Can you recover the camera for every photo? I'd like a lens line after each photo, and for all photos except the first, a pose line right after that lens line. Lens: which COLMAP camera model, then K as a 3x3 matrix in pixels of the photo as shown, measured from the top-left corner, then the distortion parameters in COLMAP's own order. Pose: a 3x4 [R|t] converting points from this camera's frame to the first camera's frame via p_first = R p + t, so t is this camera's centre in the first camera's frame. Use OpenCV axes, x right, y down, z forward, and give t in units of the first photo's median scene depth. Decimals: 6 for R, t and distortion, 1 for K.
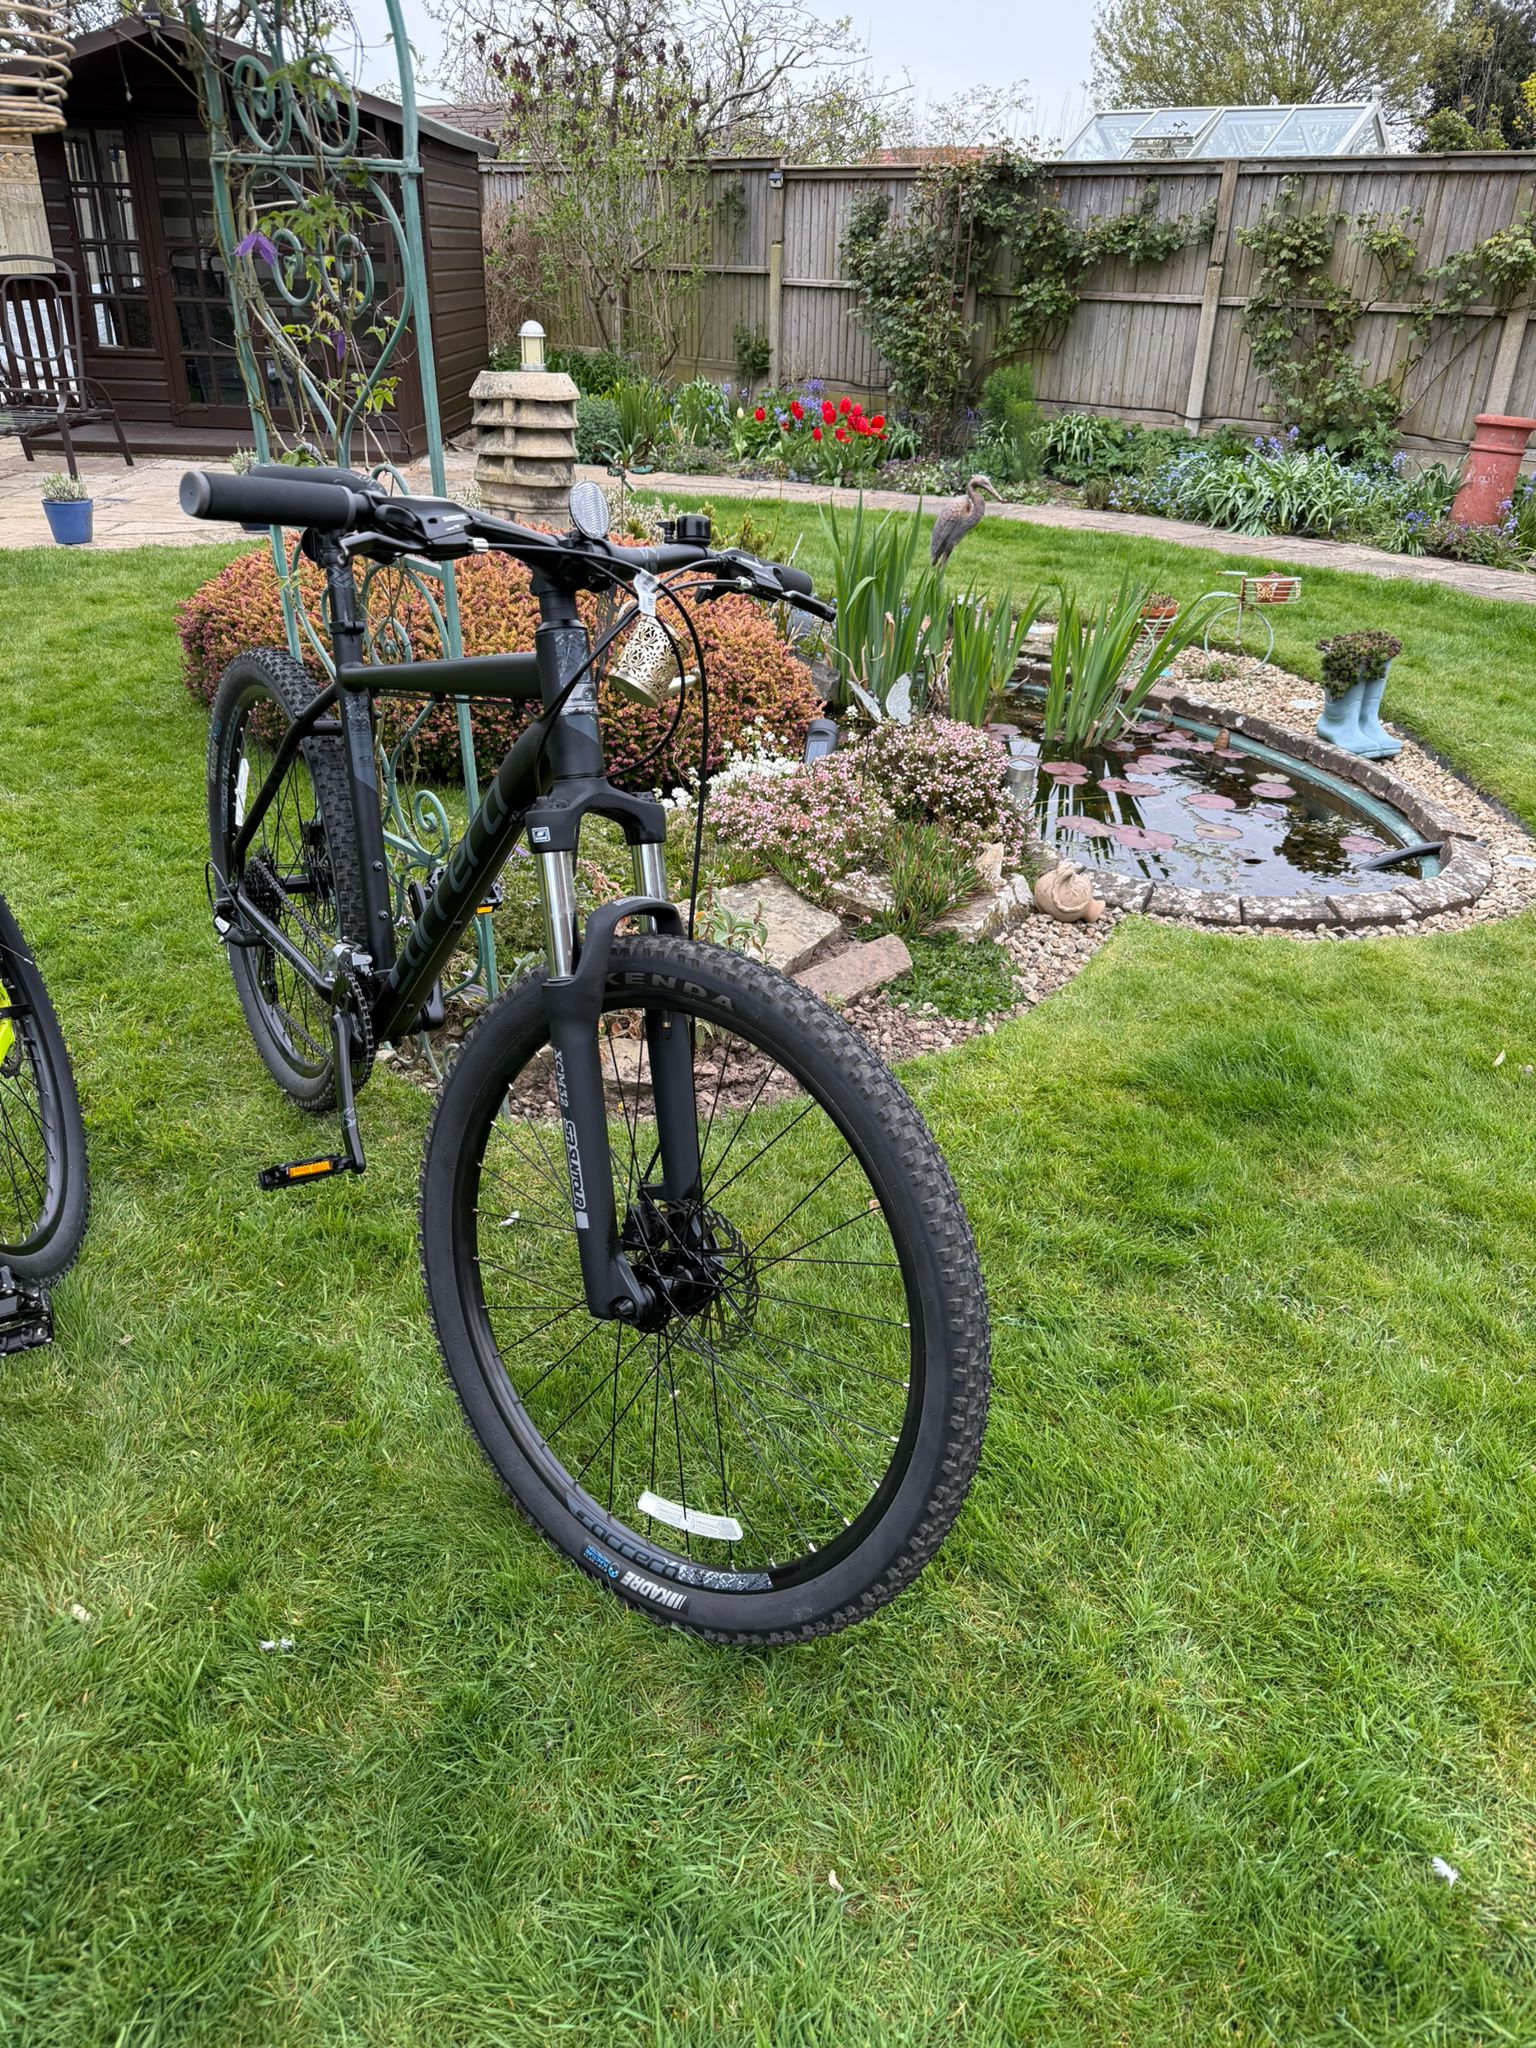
lens RADIAL K [[1435.3, 0, 760.5], [0, 1435.3, 1040.0], [0, 0, 1]] dist [0.049474, -0.068082]
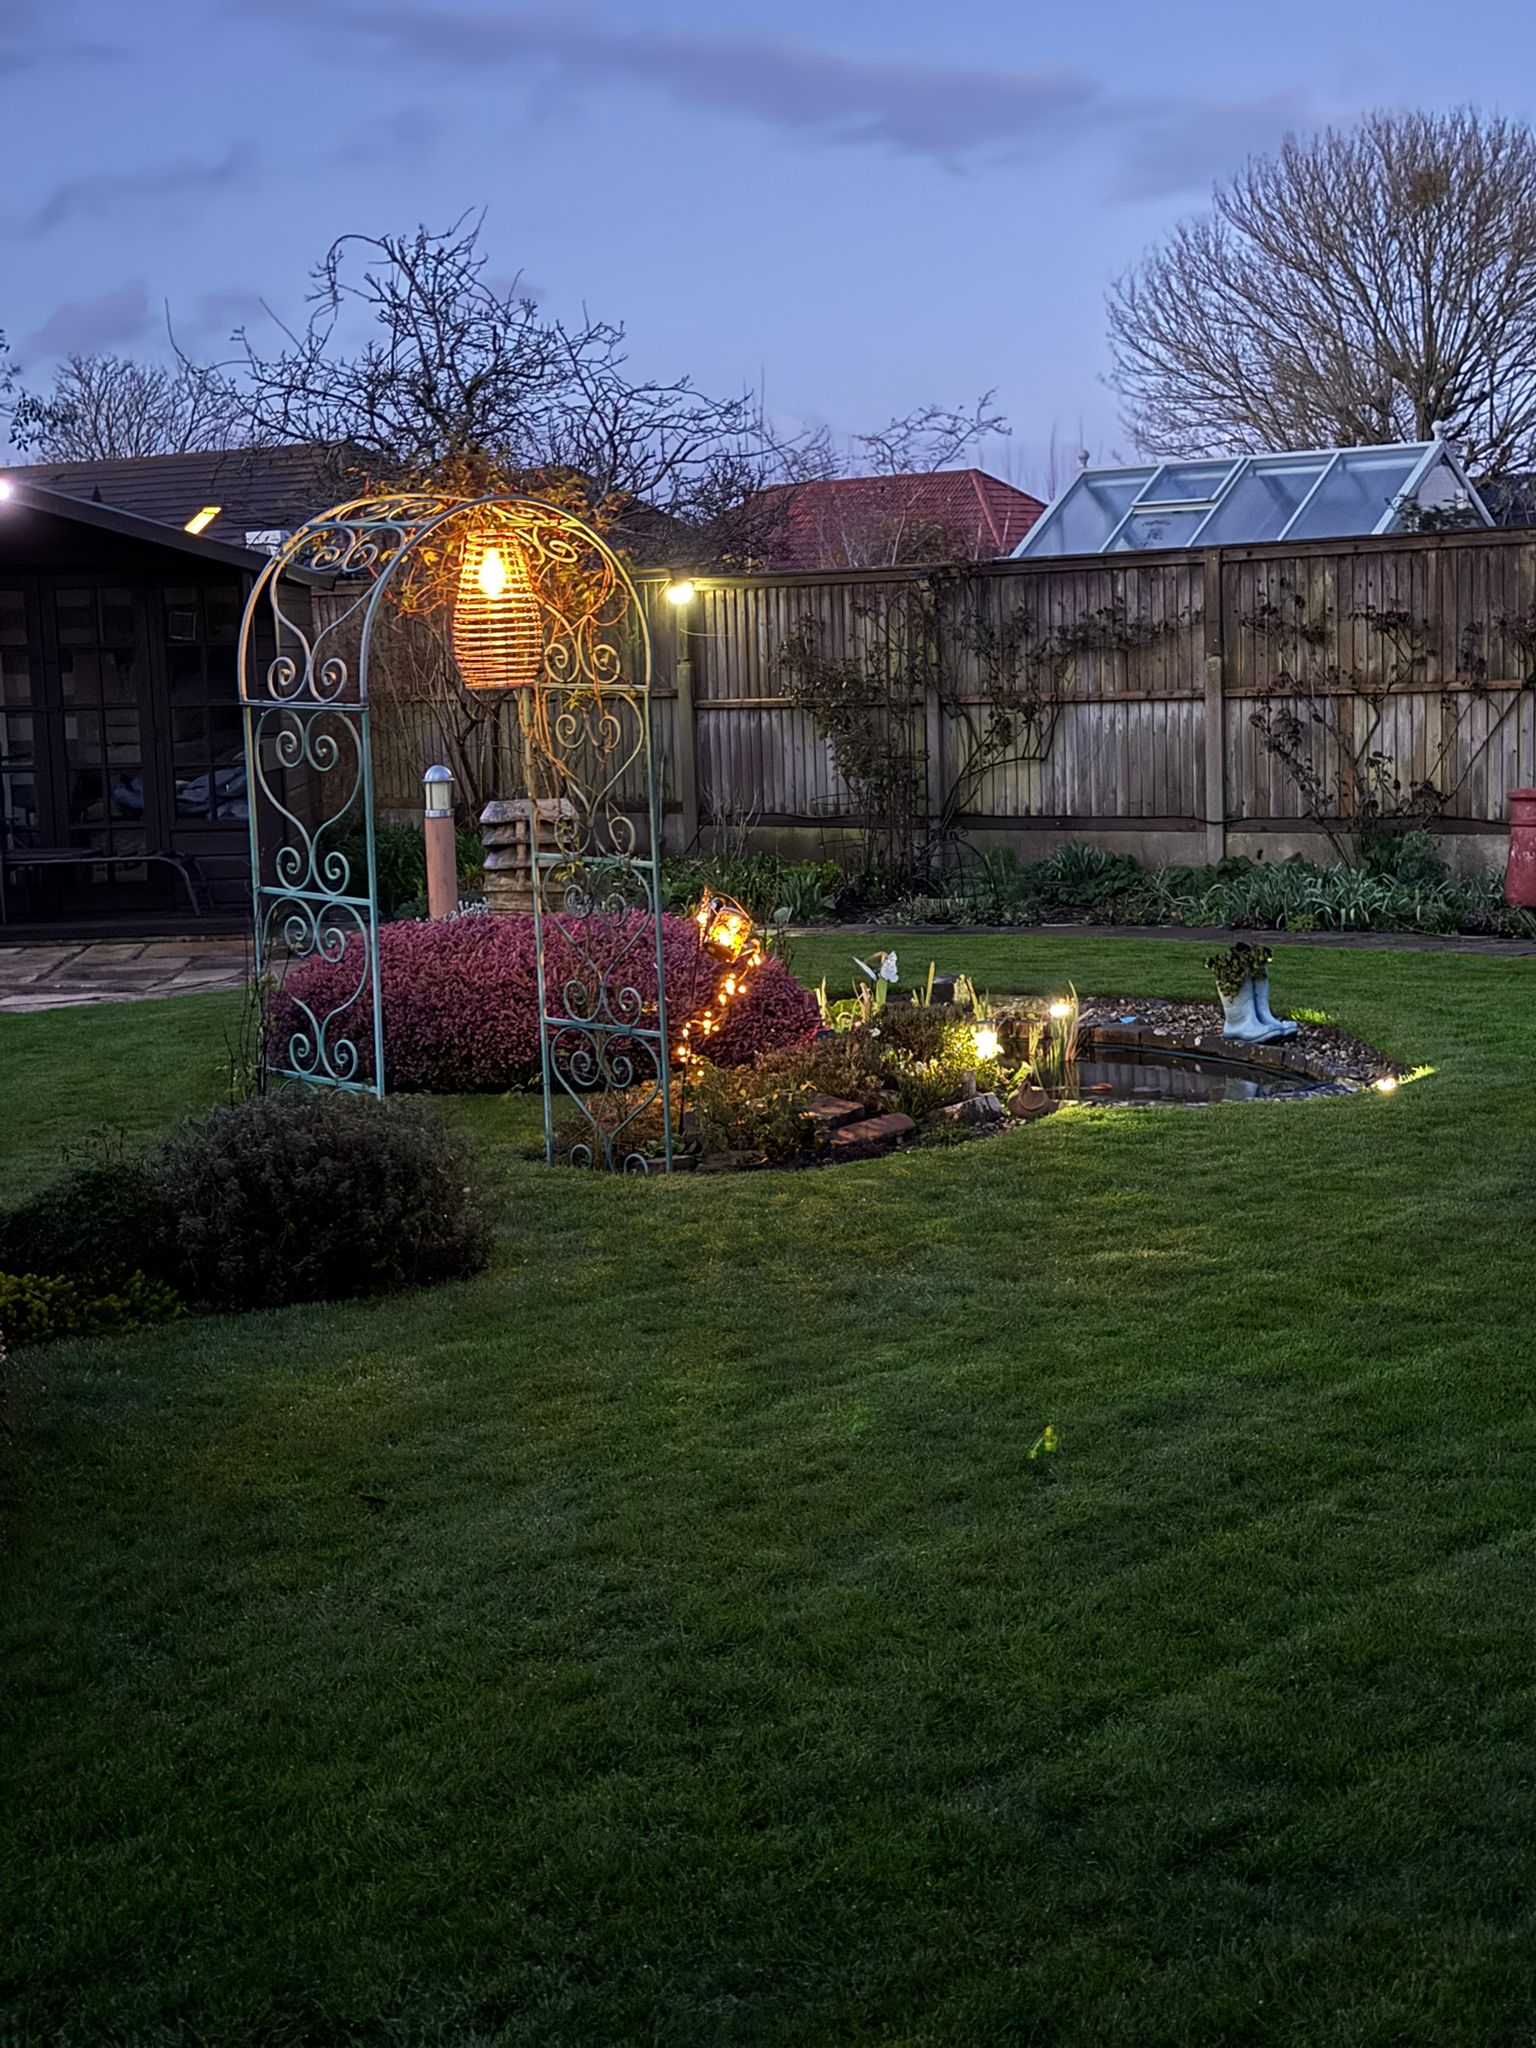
lens RADIAL K [[3597.4, 0, 670.4], [0, 3597.4, 1025.3], [0, 0, 1]] dist [0.296083, -0.049461]
pose [[0.997170, -0.063893, 0.039622, -0.192933], [0.074121, 0.923711, -0.375851, 0.831746], [-0.012585, 0.377724, 0.925833, -1.668416]]
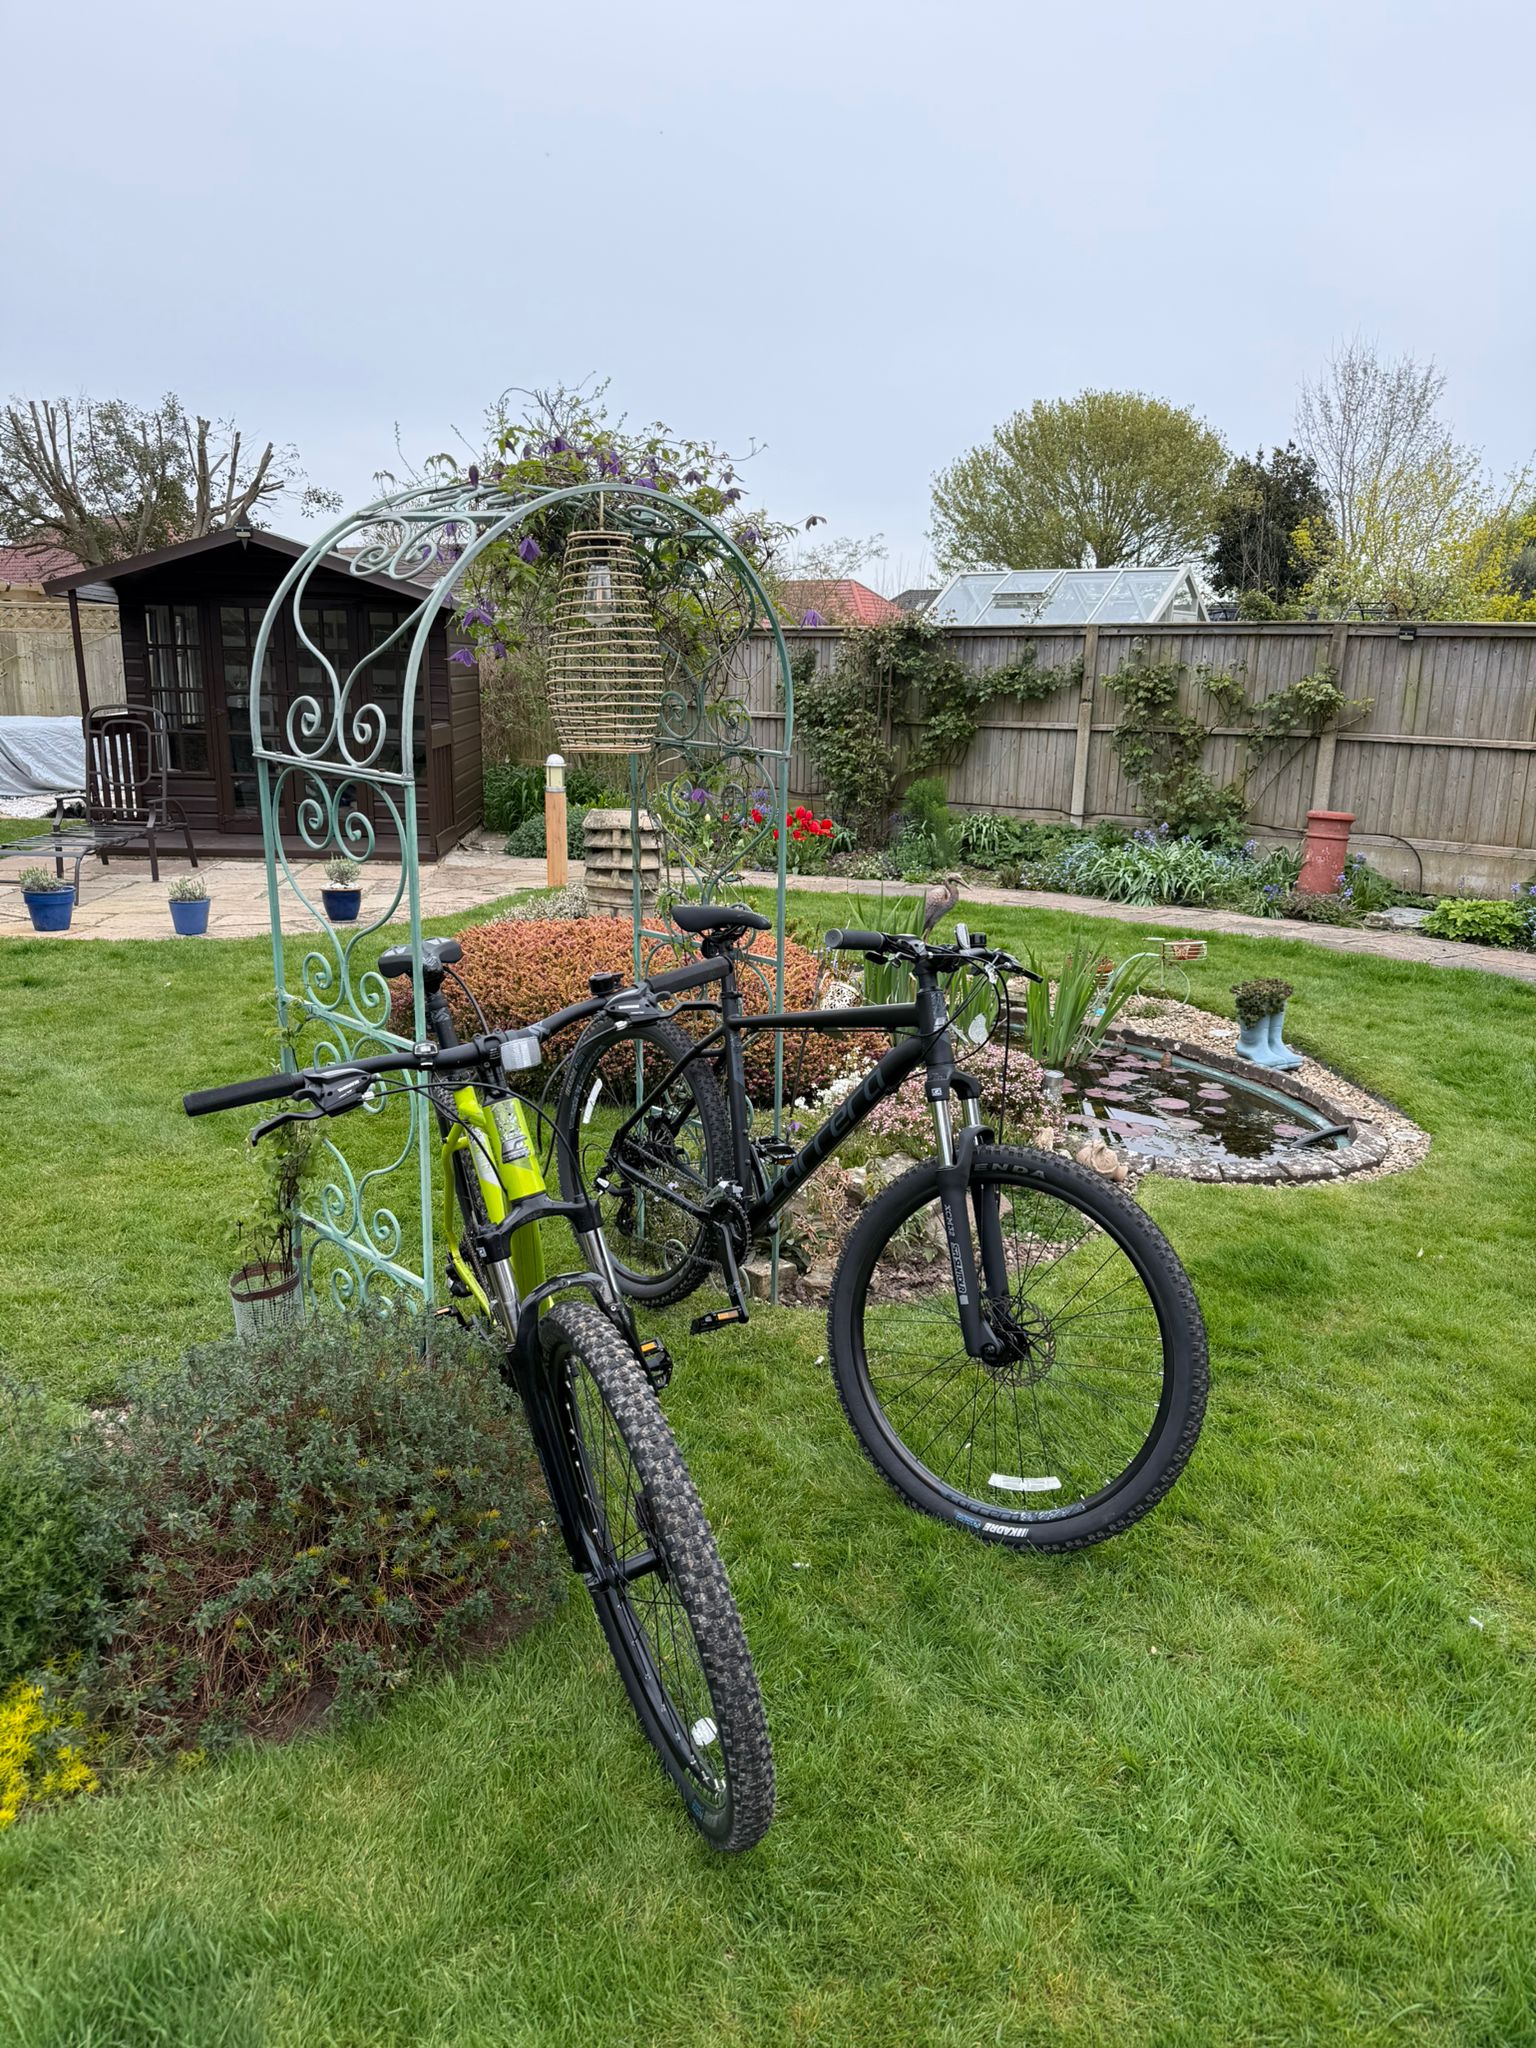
lens RADIAL K [[1466.3, 0, 738.3], [0, 1466.3, 1055.7], [0, 0, 1]] dist [0.199413, -0.446061]
pose [[0.996087, -0.030128, 0.083079, -0.195906], [0.048344, 0.972723, -0.226875, 0.083024], [-0.073977, 0.230004, 0.970374, -0.310232]]
